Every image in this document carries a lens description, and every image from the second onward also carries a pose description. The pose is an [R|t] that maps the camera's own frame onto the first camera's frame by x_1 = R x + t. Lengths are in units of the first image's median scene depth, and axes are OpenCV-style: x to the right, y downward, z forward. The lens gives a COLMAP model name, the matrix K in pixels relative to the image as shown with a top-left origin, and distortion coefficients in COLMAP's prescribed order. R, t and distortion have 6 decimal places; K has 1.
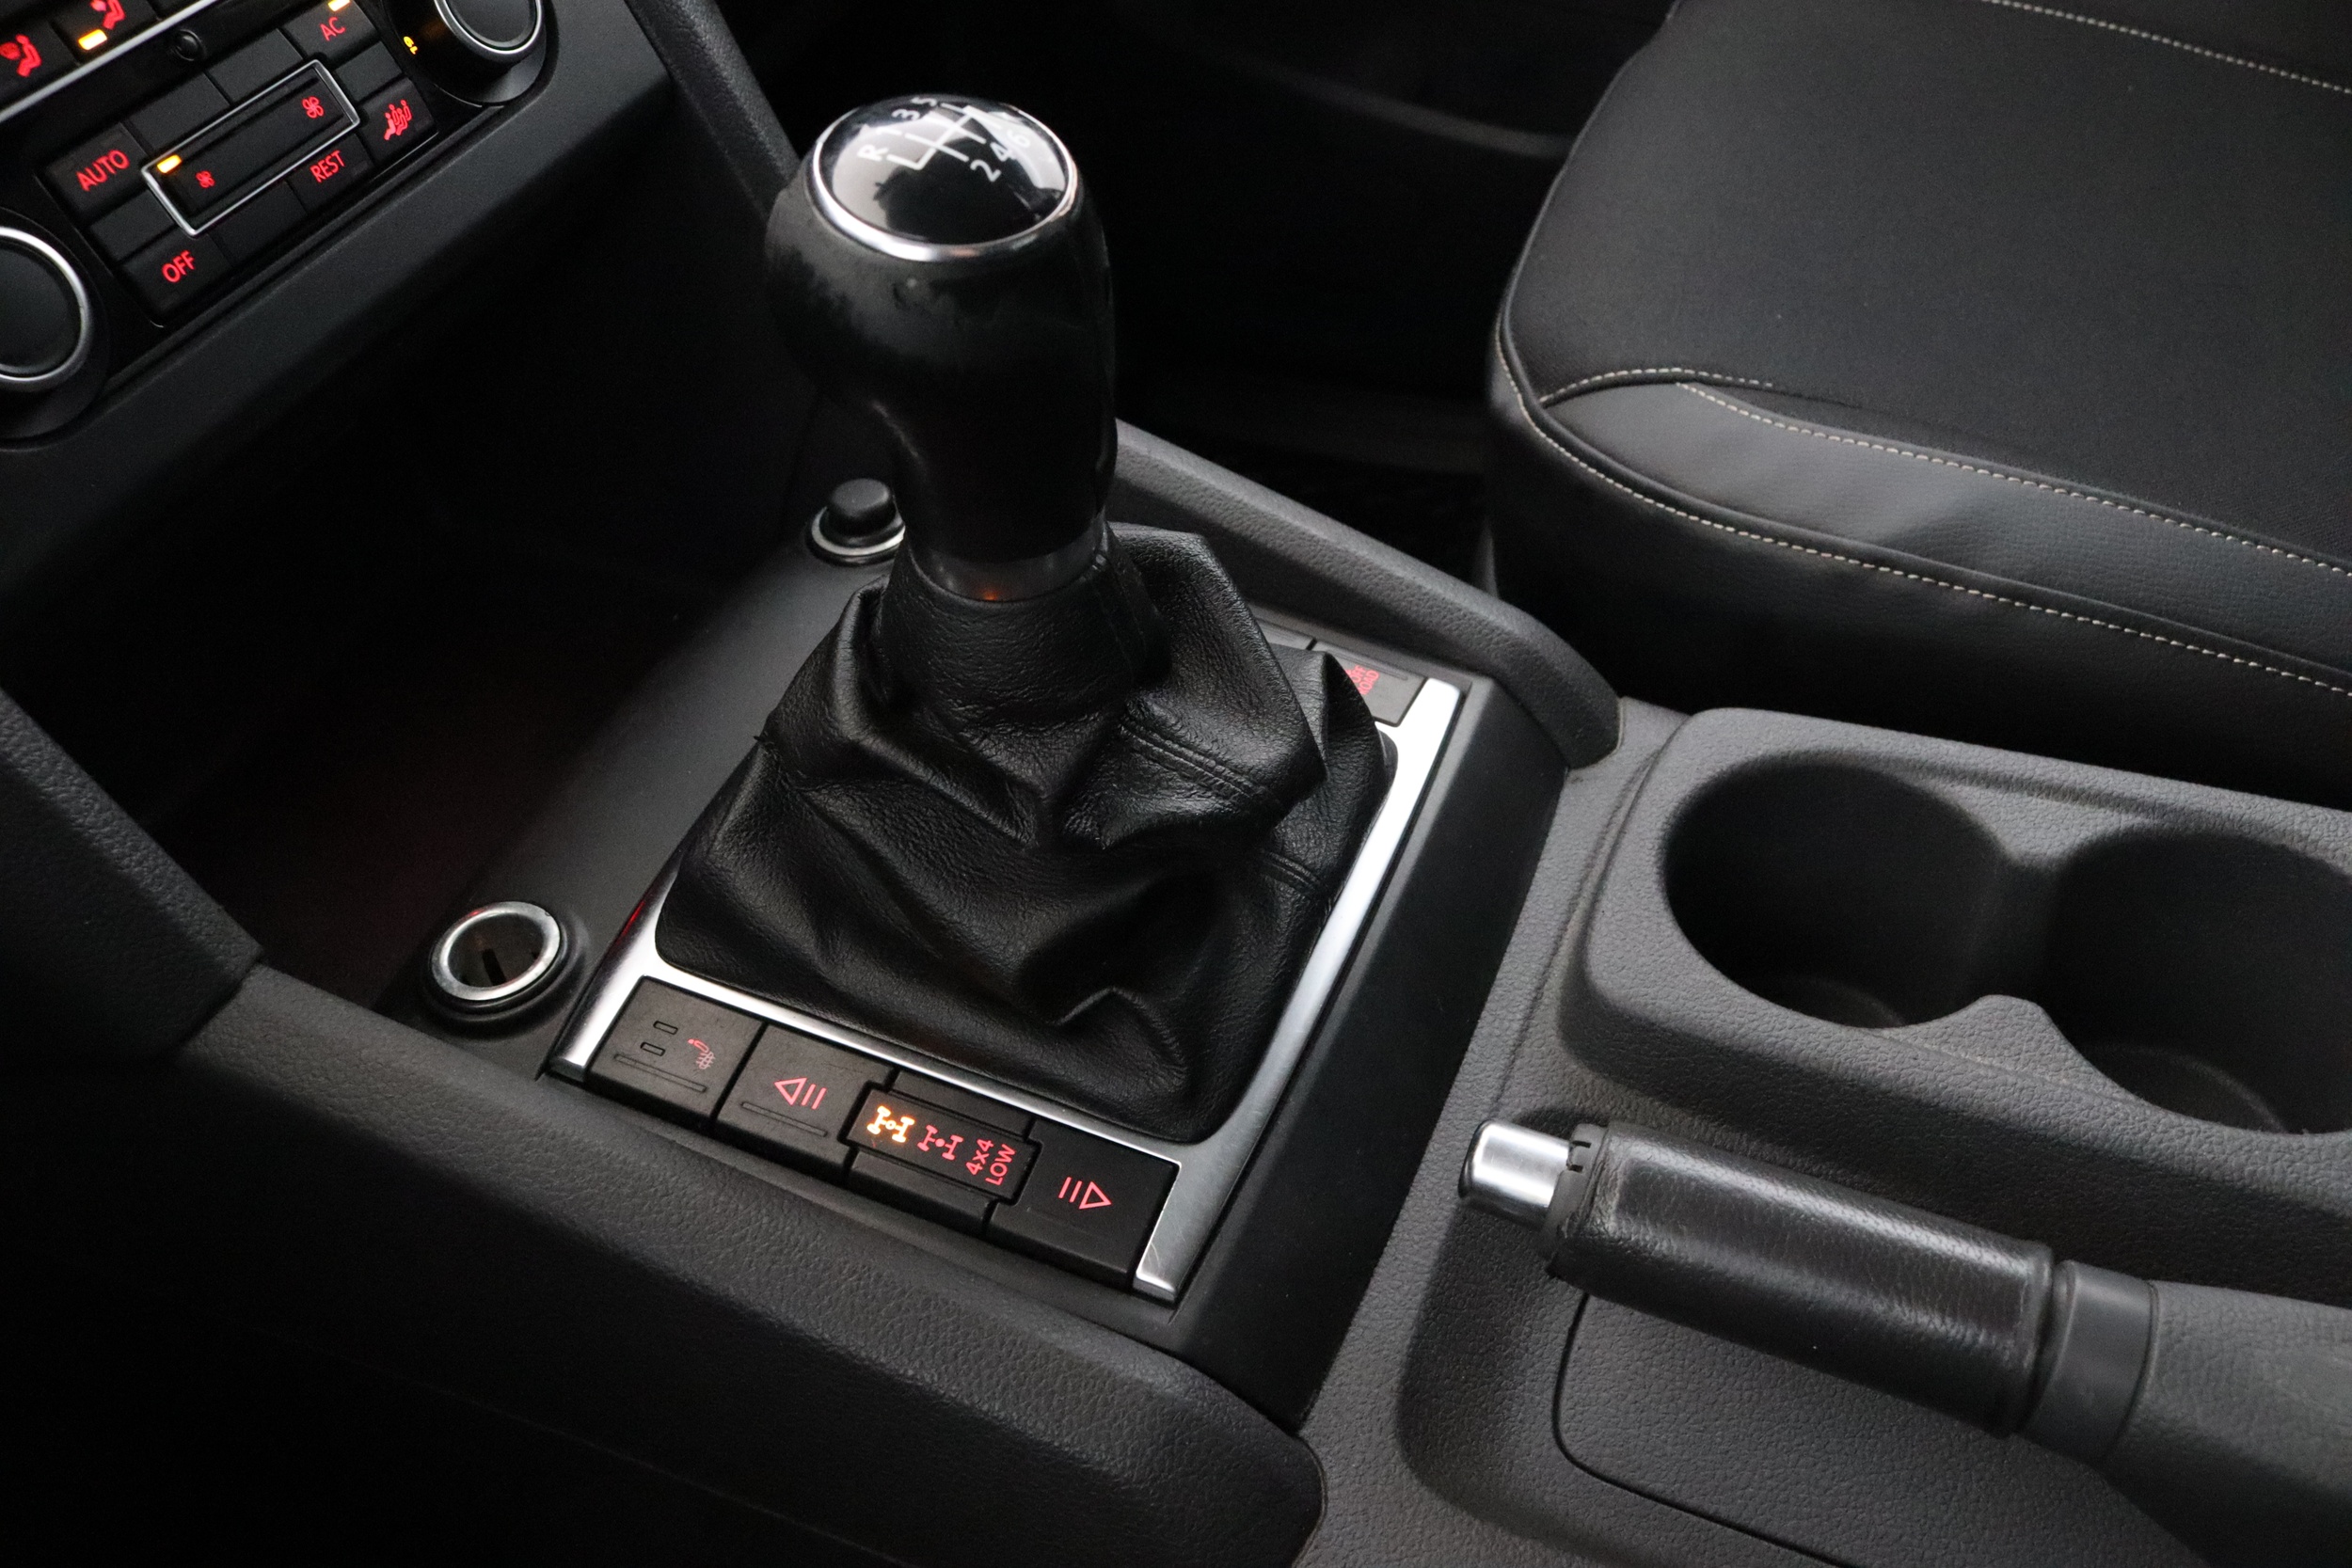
lens RADIAL K [[1942.8, 0, 1179.8], [0, 1942.8, 788.2], [0, 0, 1]] dist [-0.145643, 0.107148]
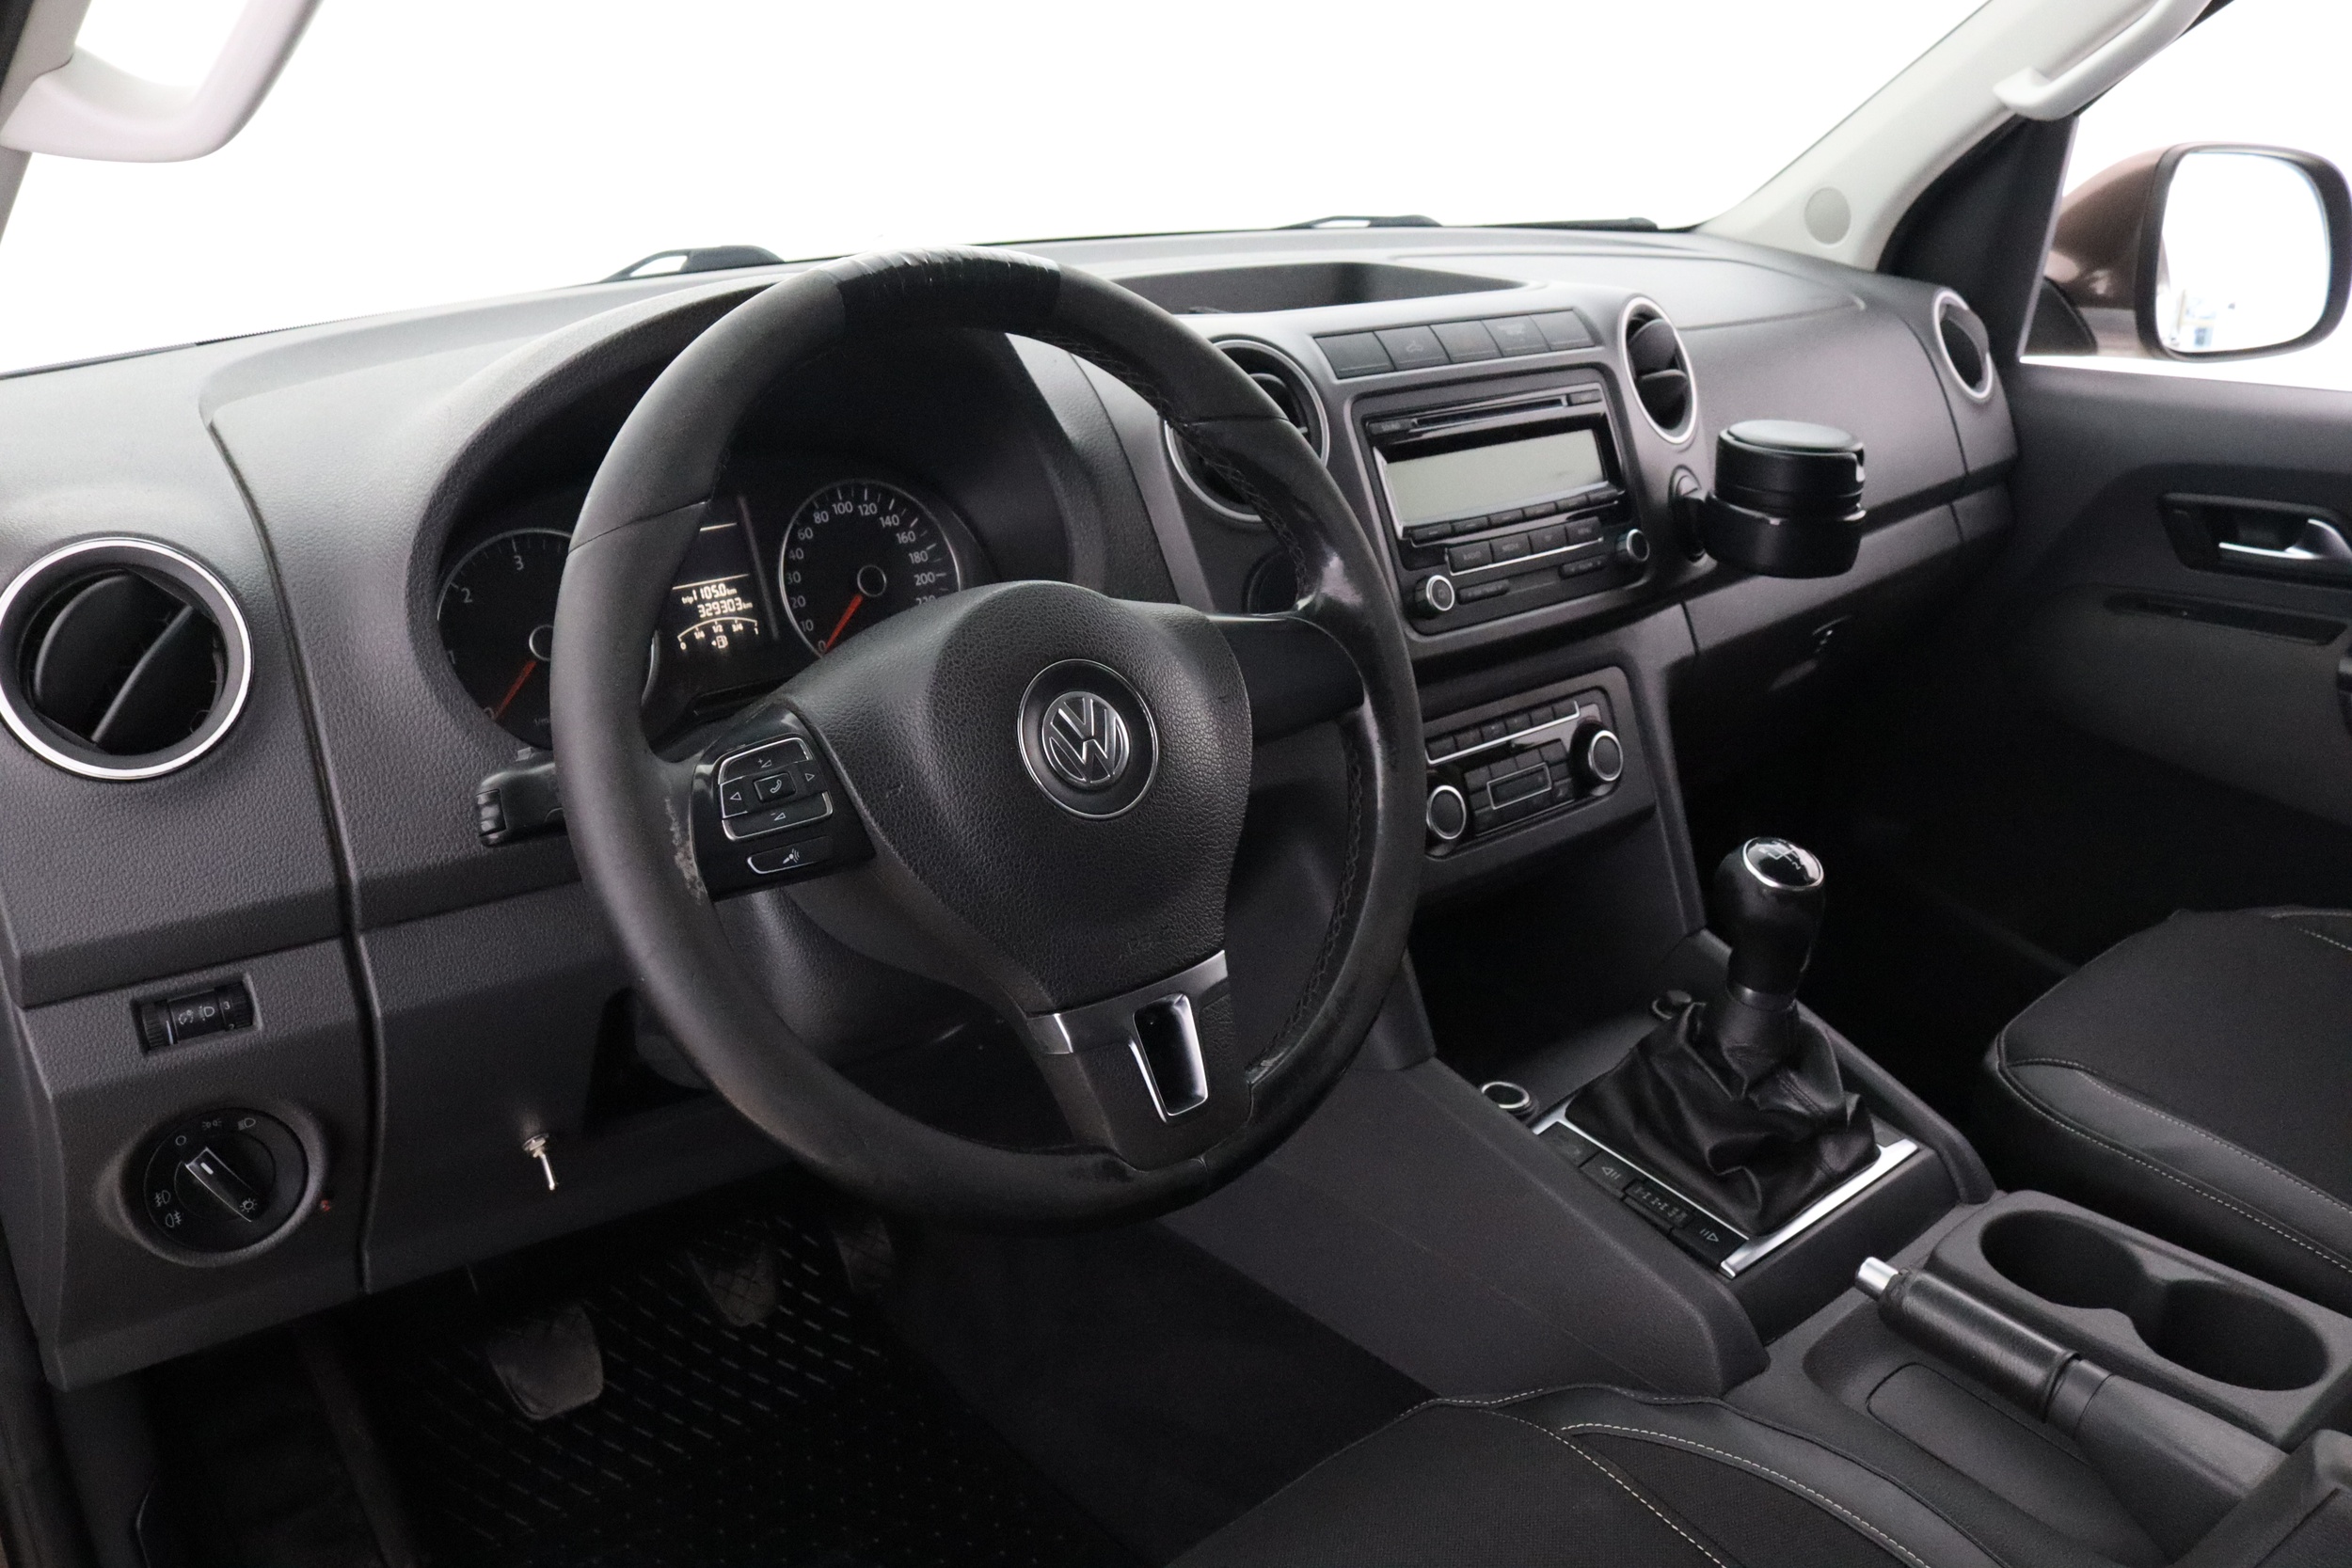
lens RADIAL K [[1942.8, 0, 1116.8], [0, 1942.8, 802.1], [0, 0, 1]] dist [-0.145643, 0.107148]
pose [[0.886292, 0.260820, -0.382700, 0.070385], [-0.378005, 0.884827, -0.272386, 0.681815], [0.267580, 0.386076, 0.882806, -1.673501]]
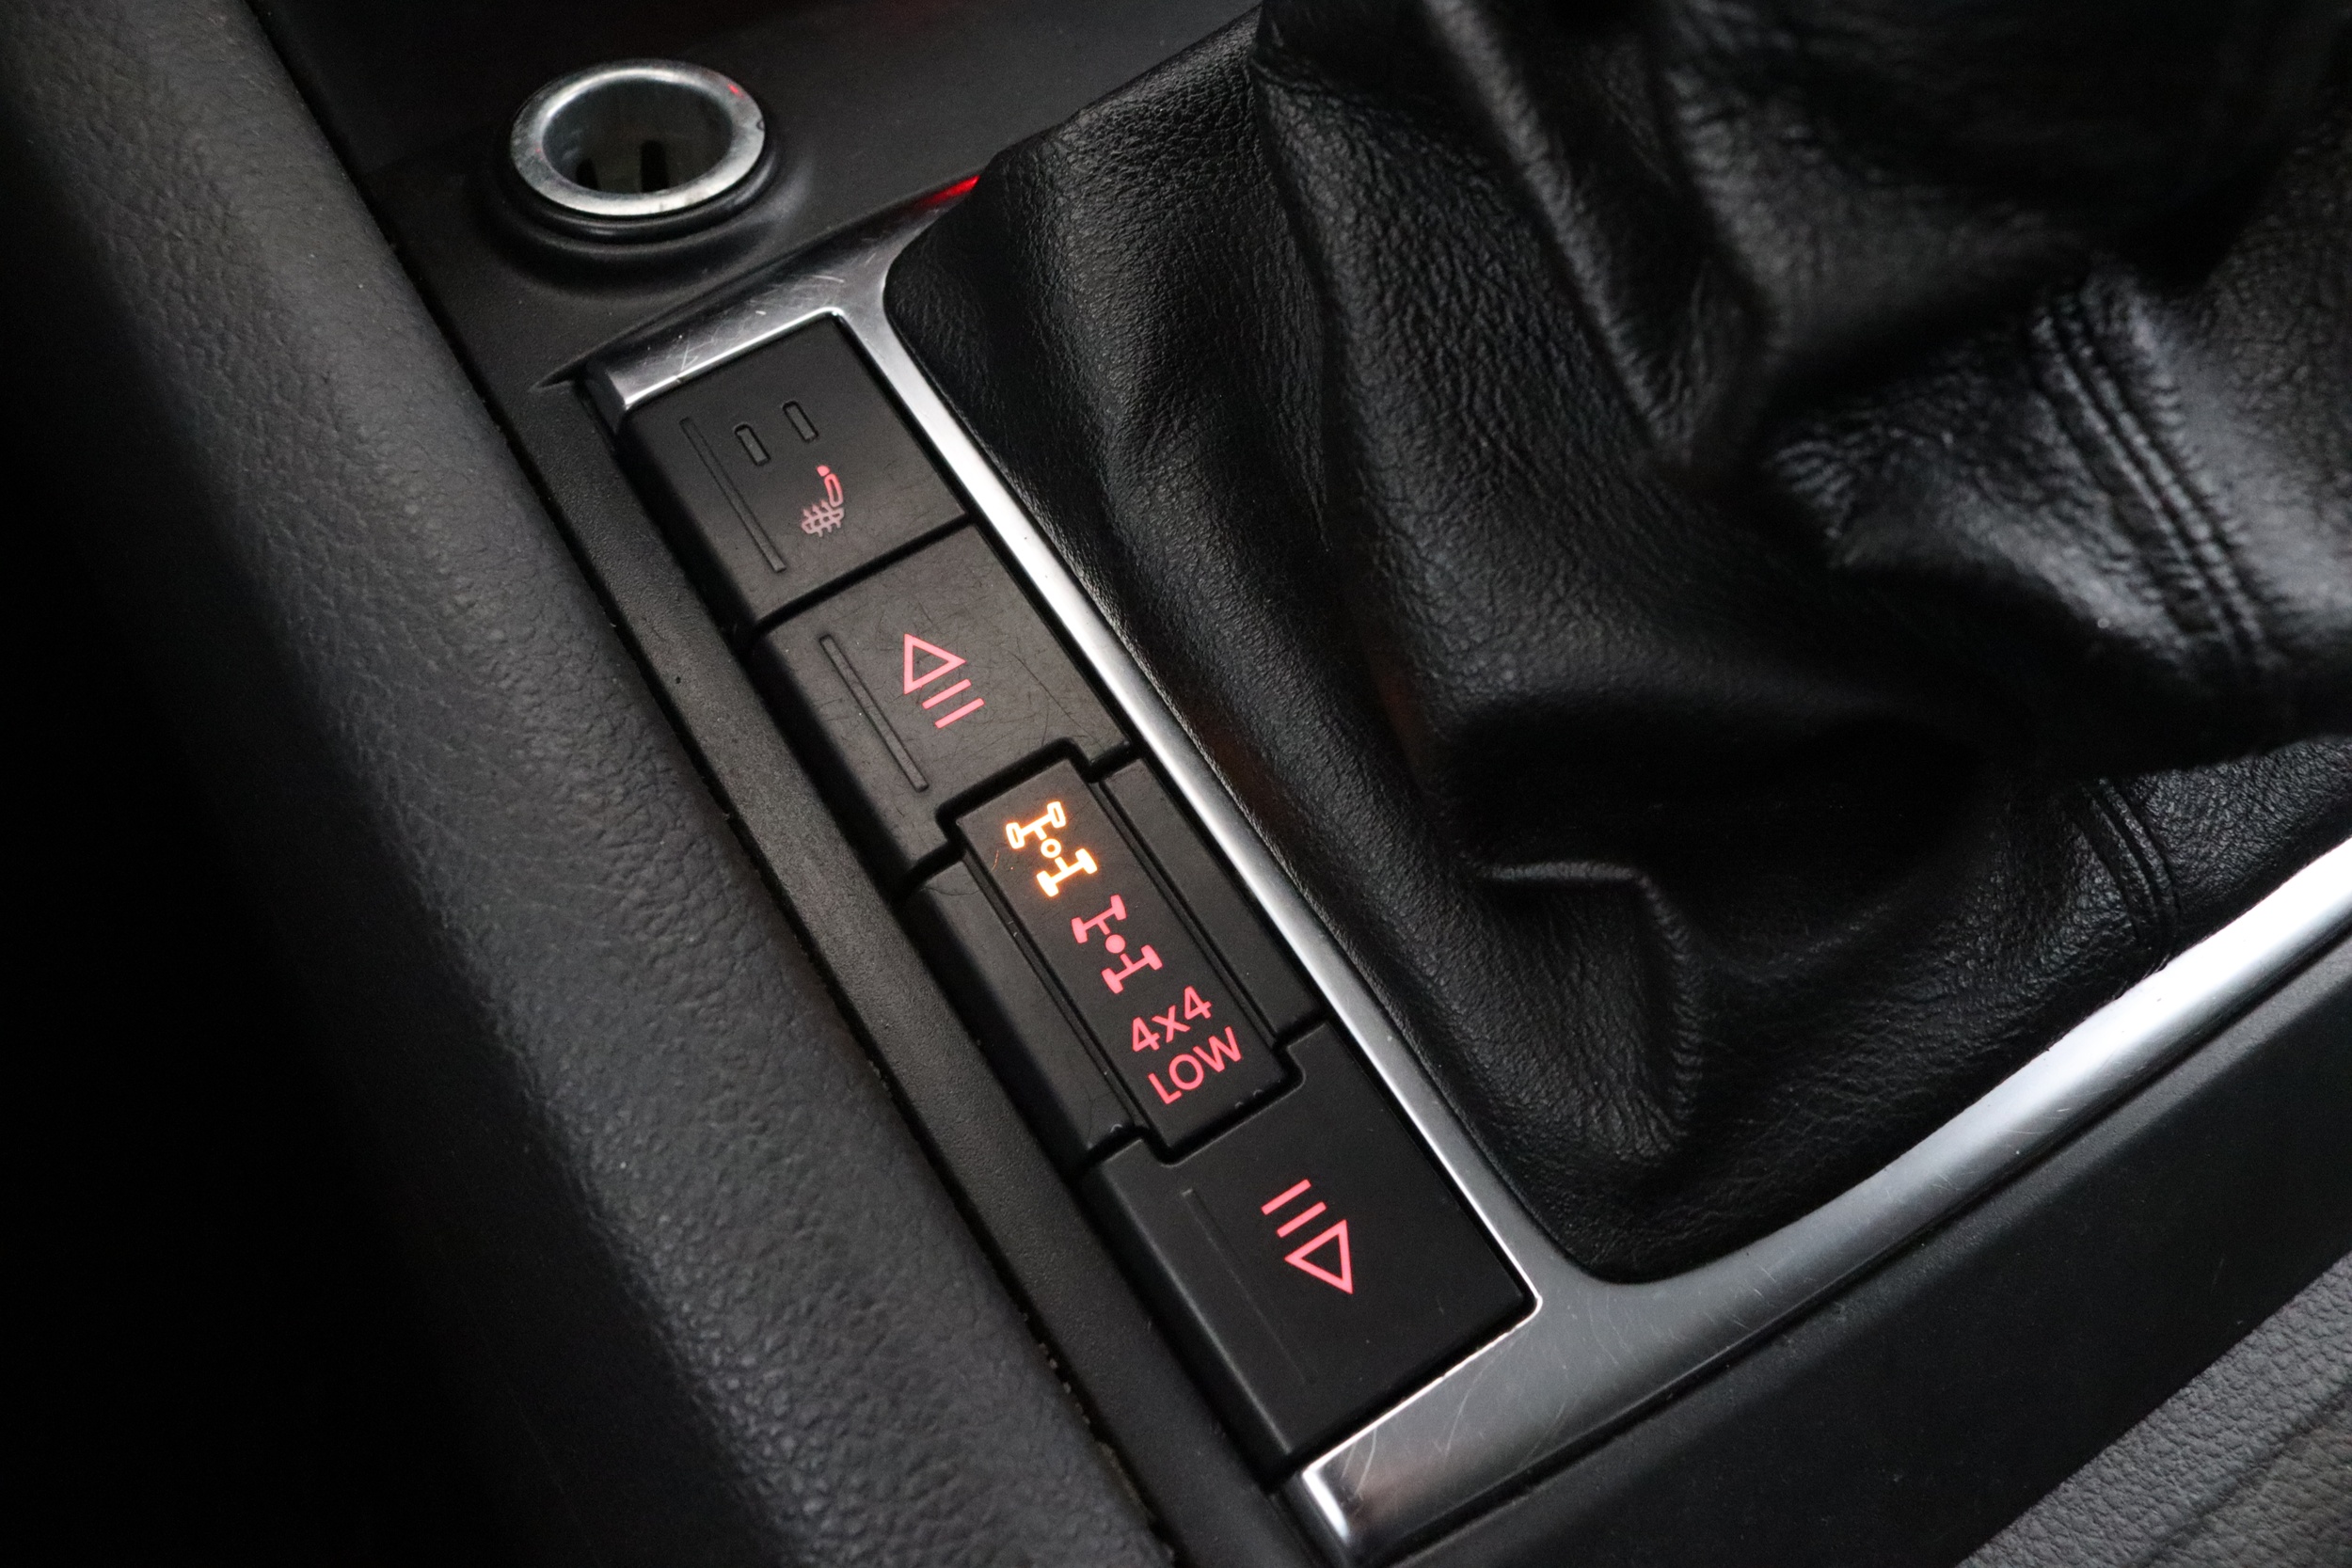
lens RADIAL K [[1942.8, 0, 1150.1], [0, 1942.8, 802.6], [0, 0, 1]] dist [-0.145643, 0.107148]
pose [[0.805064, 0.550314, -0.221419, -0.036419], [-0.498579, 0.829992, 0.250063, 0.040355], [0.321389, -0.090922, 0.942572, 0.582027]]
